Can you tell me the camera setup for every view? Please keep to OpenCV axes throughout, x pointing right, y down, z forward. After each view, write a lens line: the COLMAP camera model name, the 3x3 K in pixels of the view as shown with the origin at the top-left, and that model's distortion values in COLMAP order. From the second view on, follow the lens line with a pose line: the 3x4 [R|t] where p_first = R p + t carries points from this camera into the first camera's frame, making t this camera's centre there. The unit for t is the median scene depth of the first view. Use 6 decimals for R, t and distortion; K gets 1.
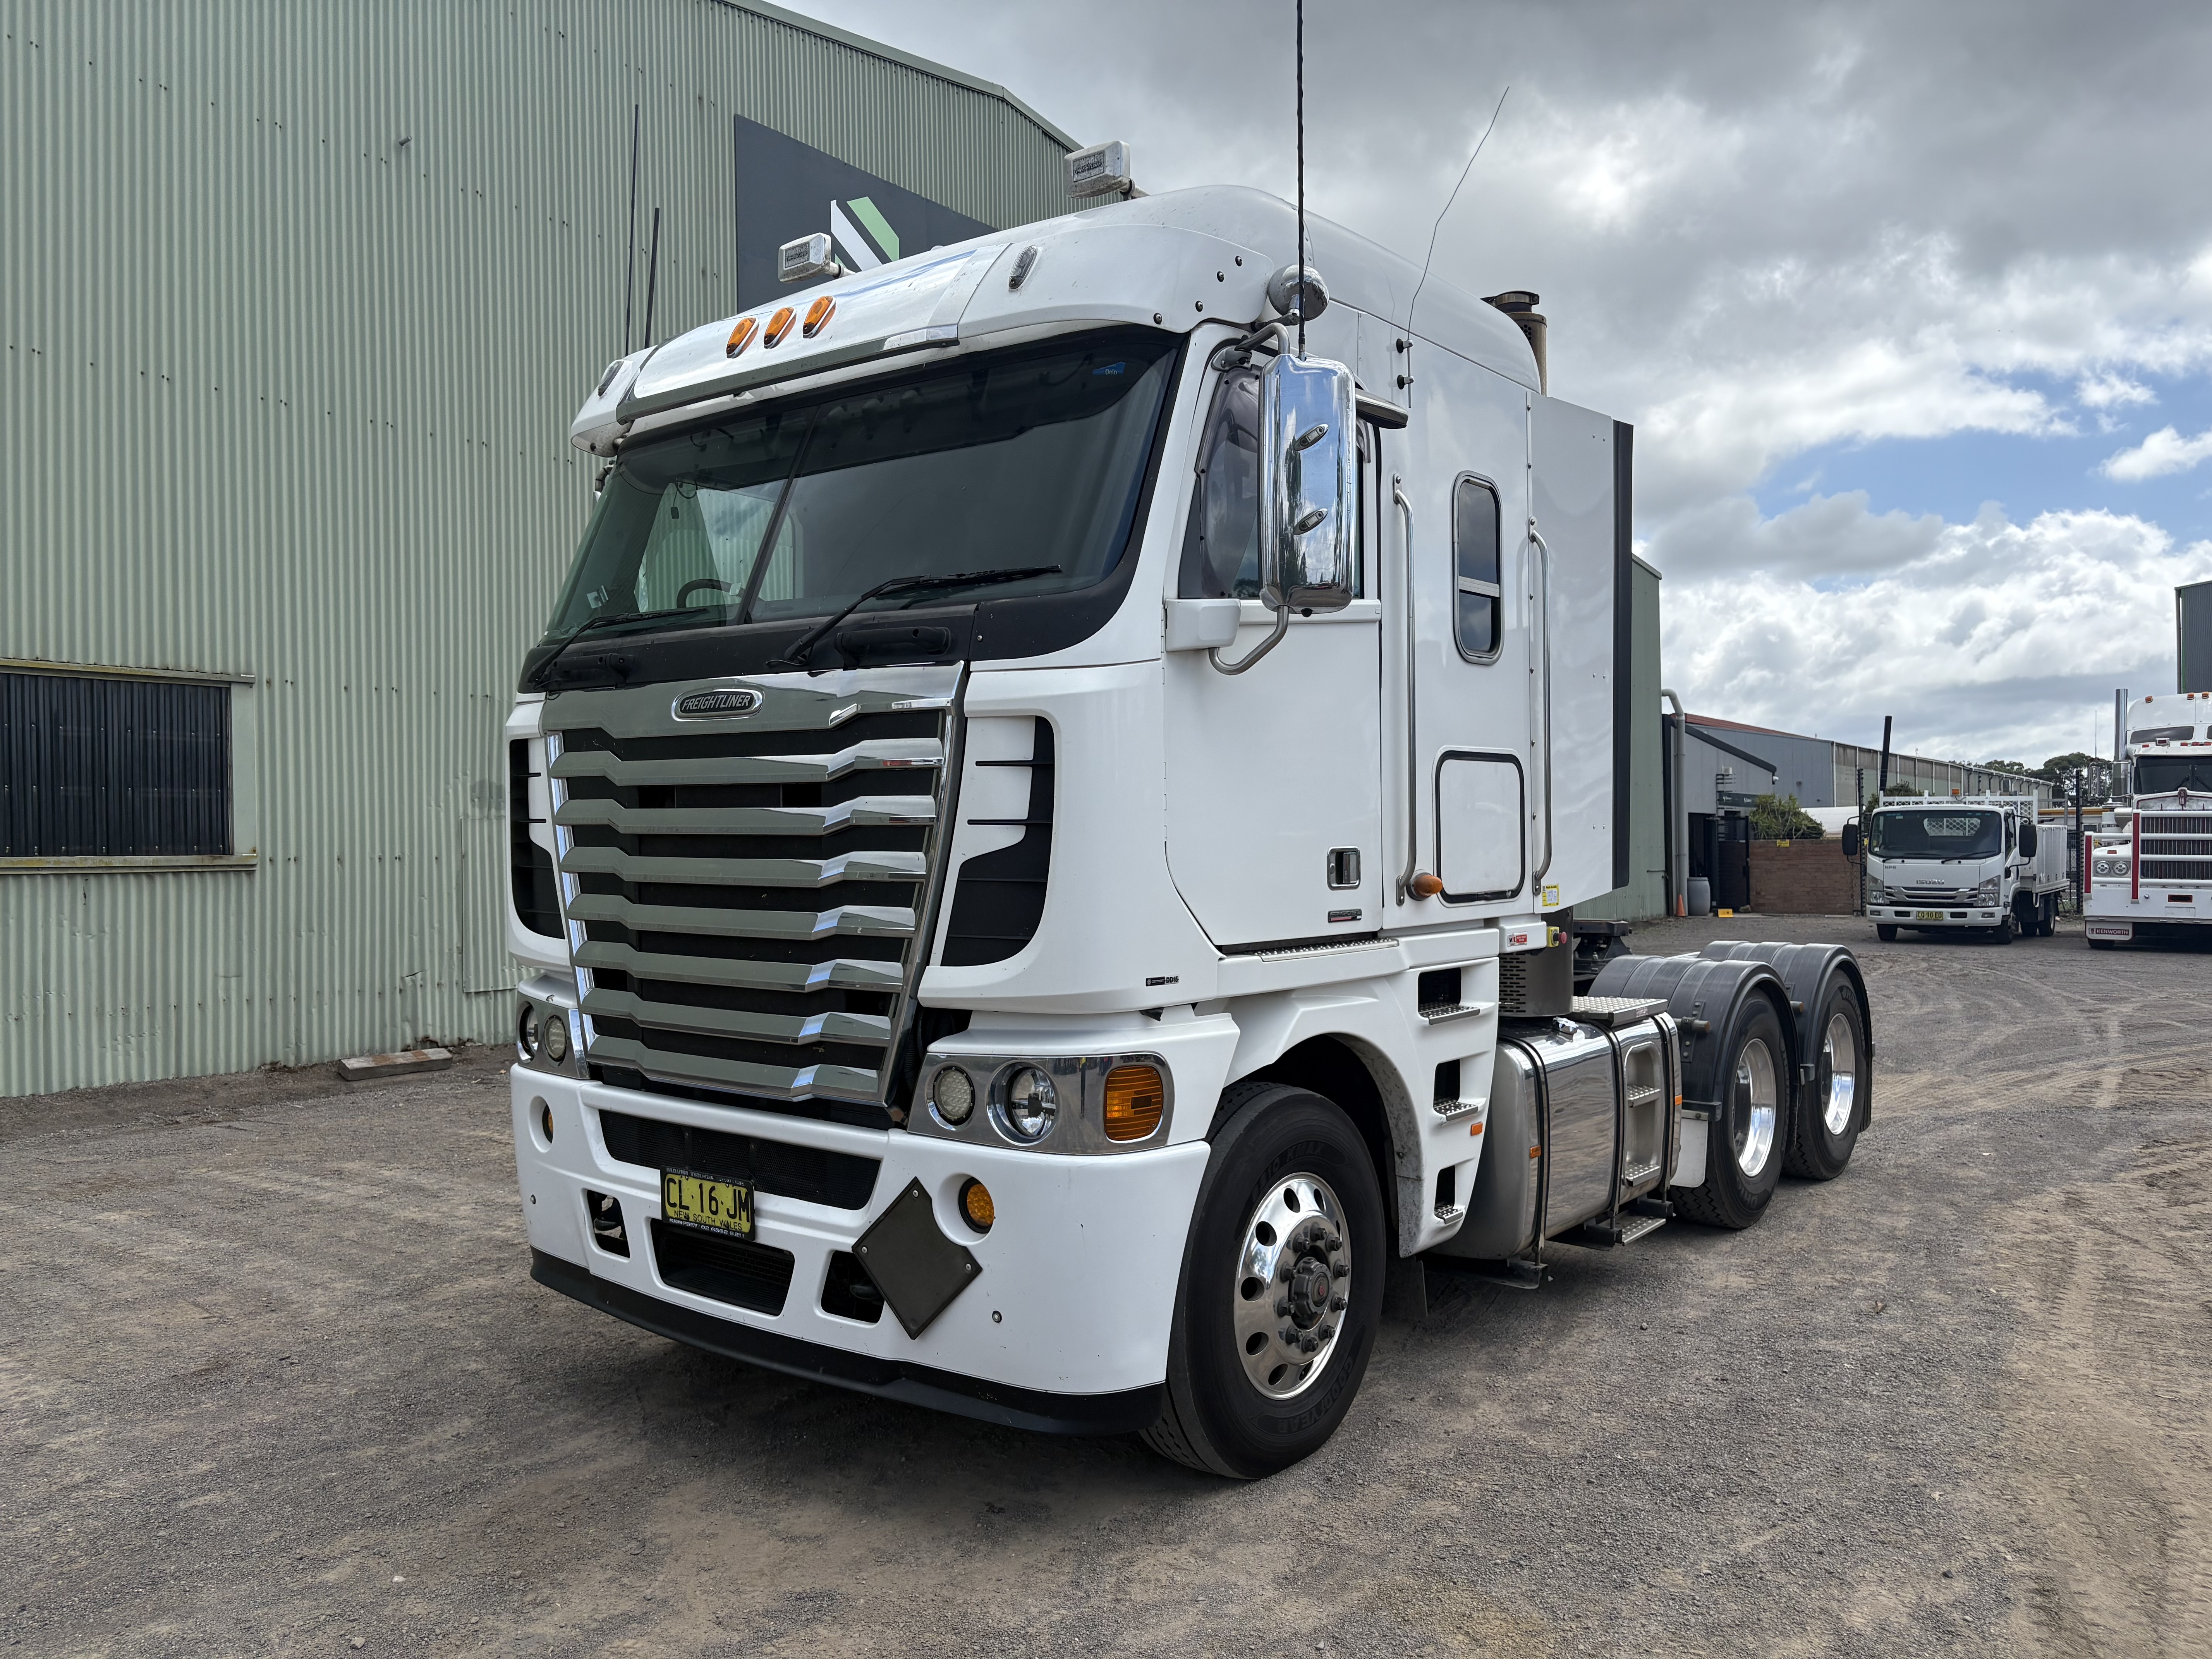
lens RADIAL K [[1686.8, 0, 1105.9], [0, 1686.8, 825.8], [0, 0, 1]] dist [0.007676, 0.025375]
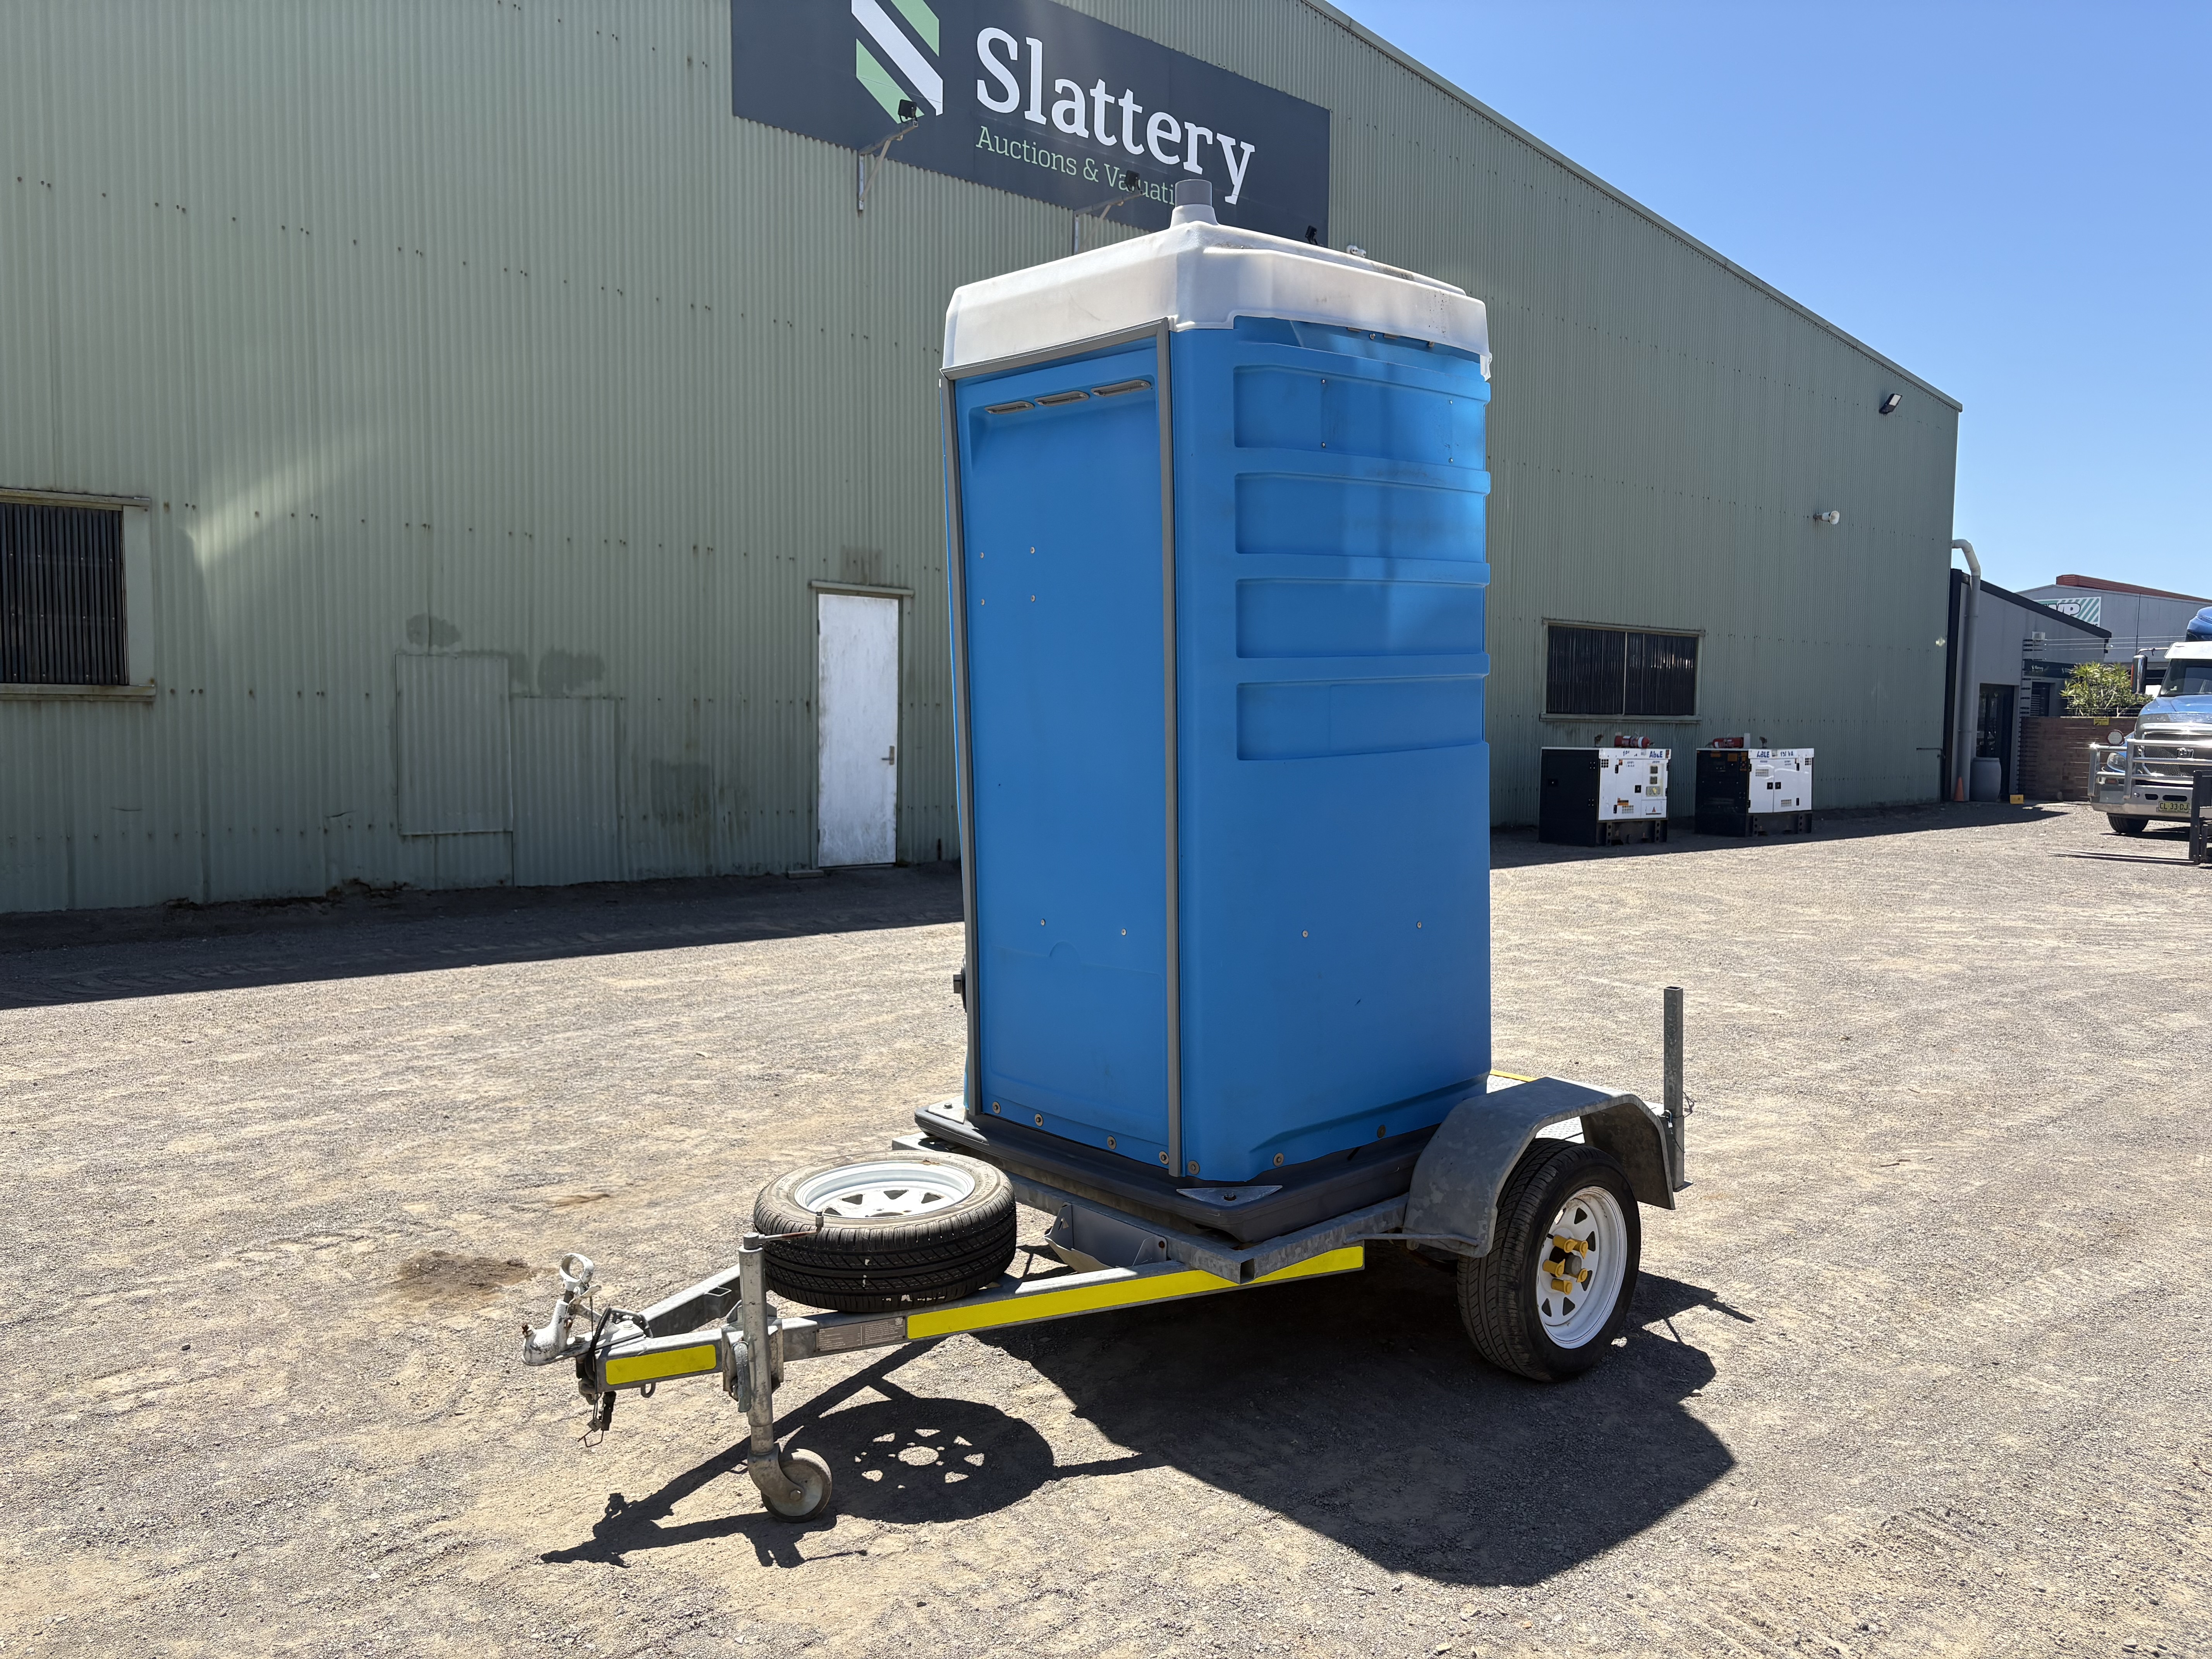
lens RADIAL K [[1686.8, 0, 1105.9], [0, 1686.8, 825.8], [0, 0, 1]] dist [0.007676, 0.025375]
pose [[0.980455, 0.036609, -0.193309, 0.221345], [-0.020638, 0.996252, 0.083995, 0.004152], [0.195659, -0.078364, 0.977536, 0.147602]]
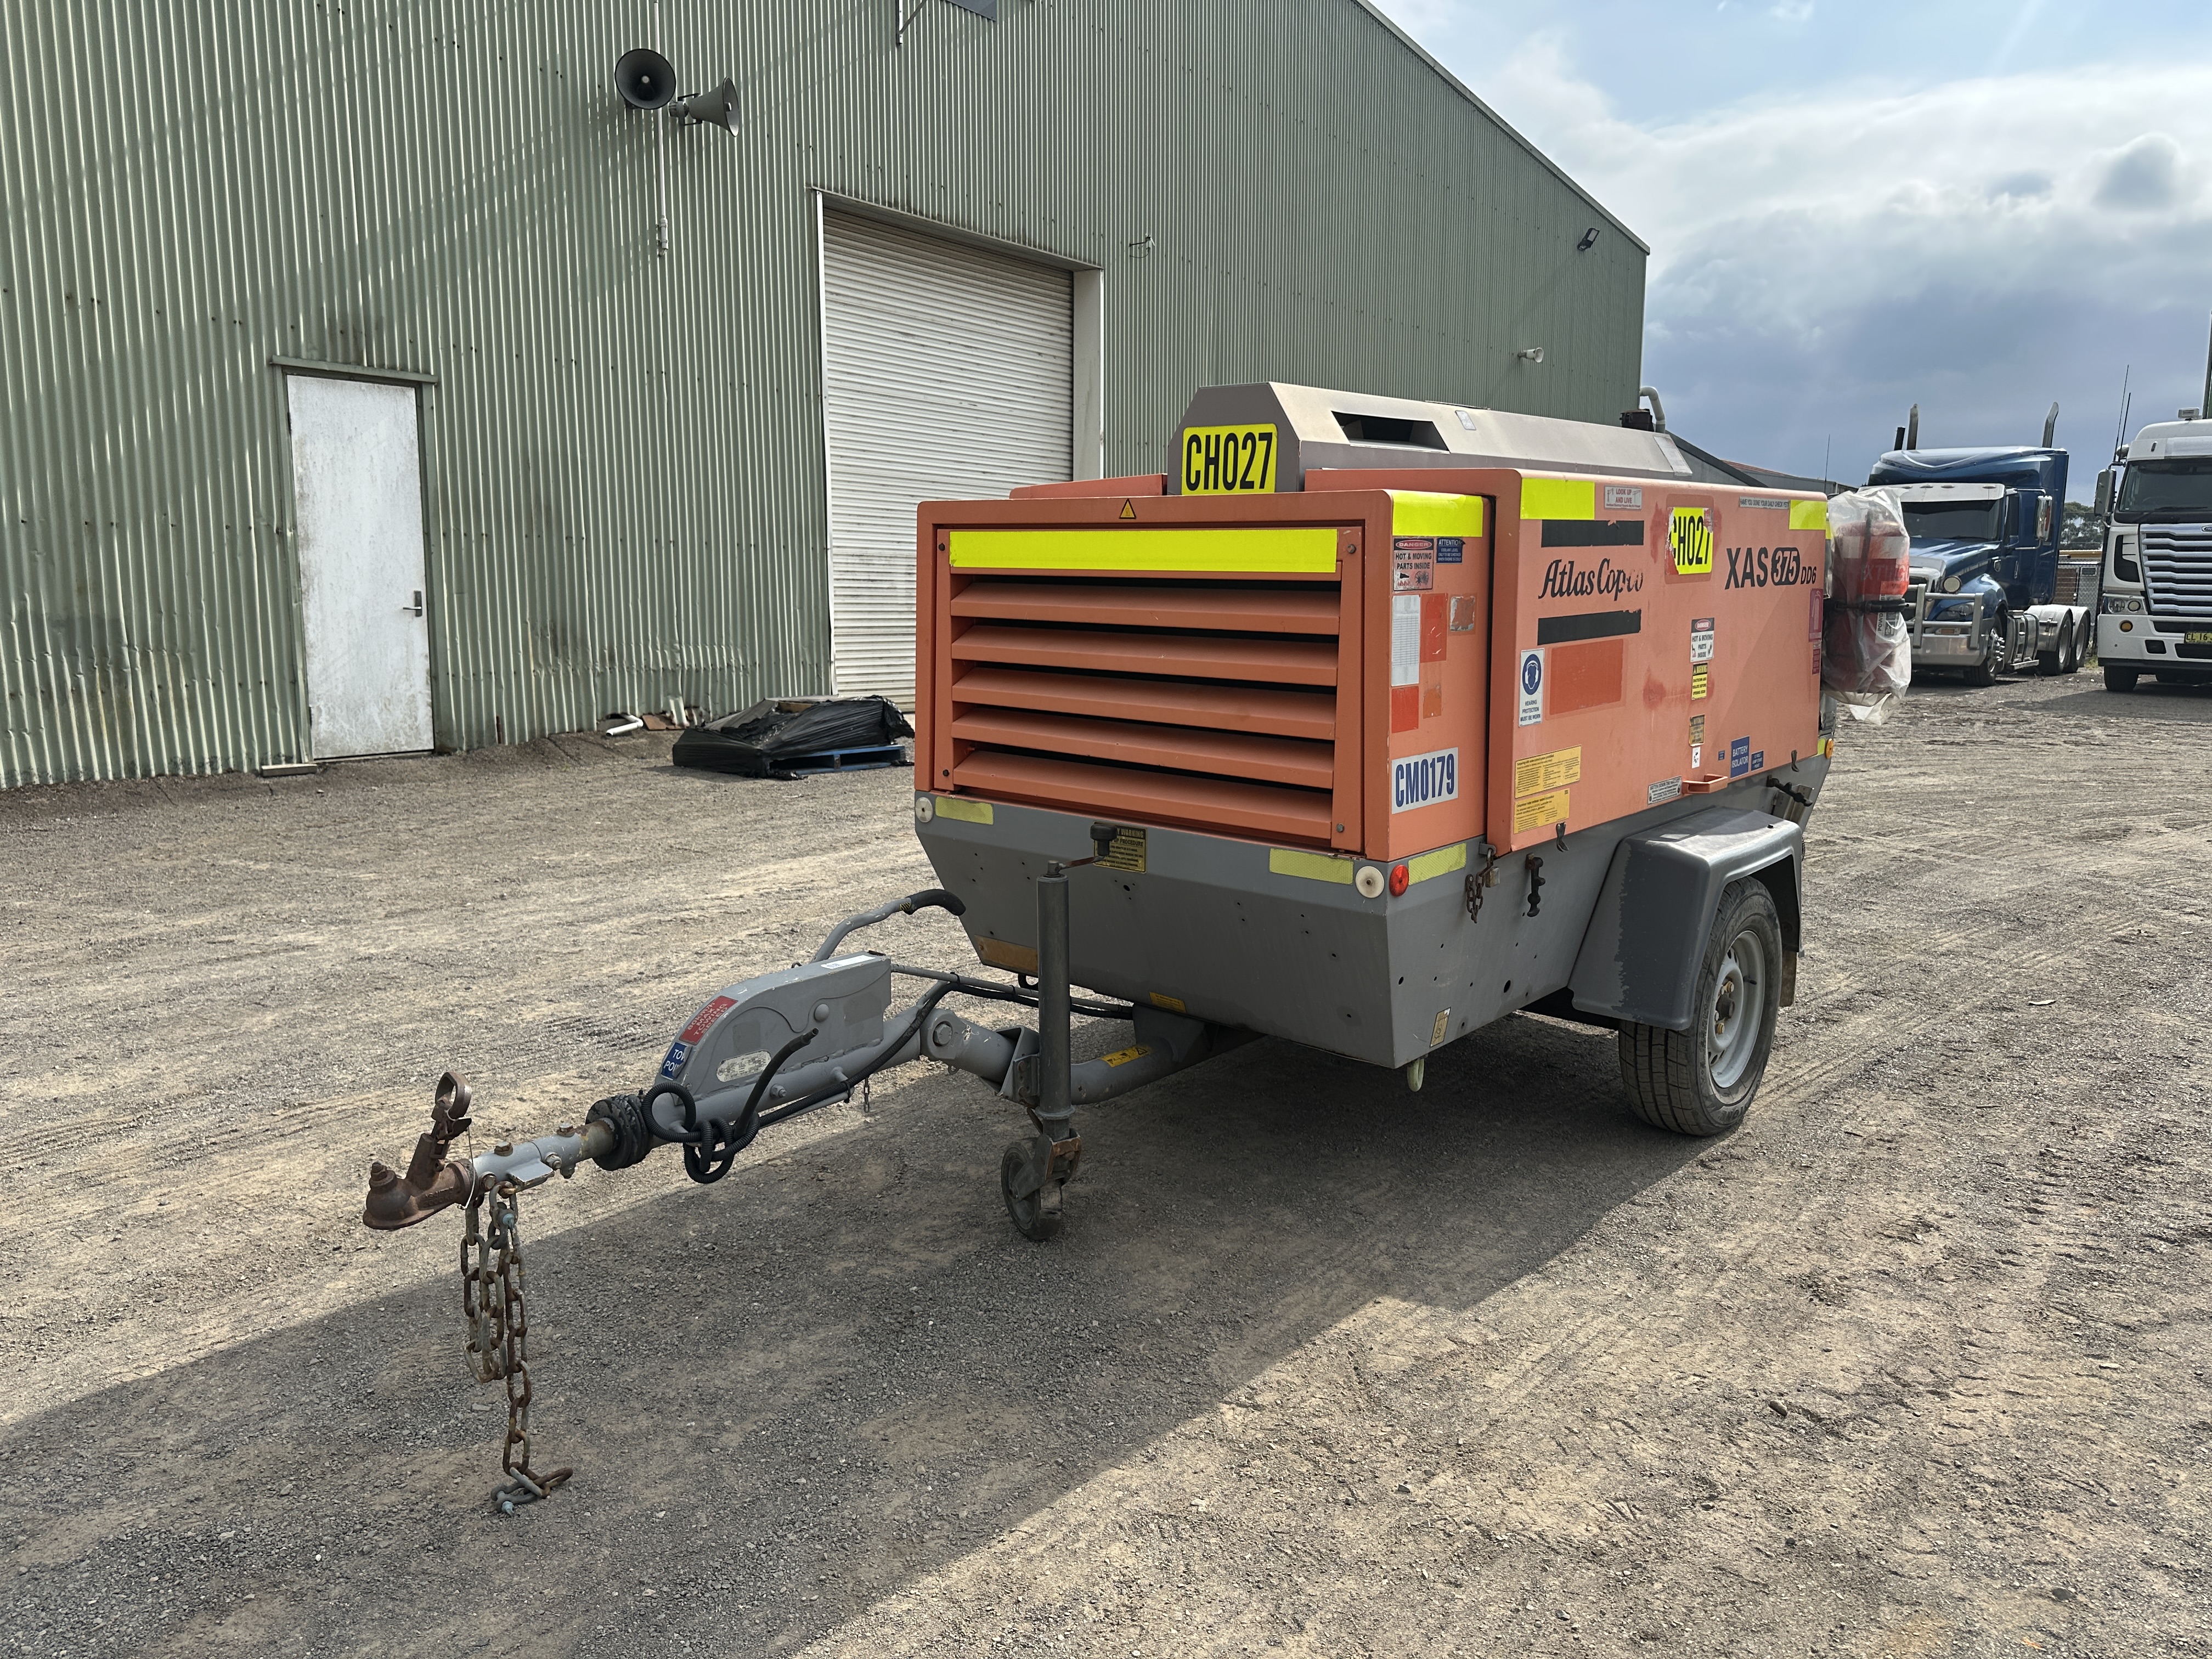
lens RADIAL K [[1560.2, 0, 1094.4], [0, 1560.2, 825.0], [0, 0, 1]] dist [0.009559, -0.020755]
pose [[0.999547, 0.017377, -0.024593, 0.215859], [-0.013105, 0.986322, 0.164306, 0.035146], [0.027112, -0.163910, 0.986103, 0.499280]]
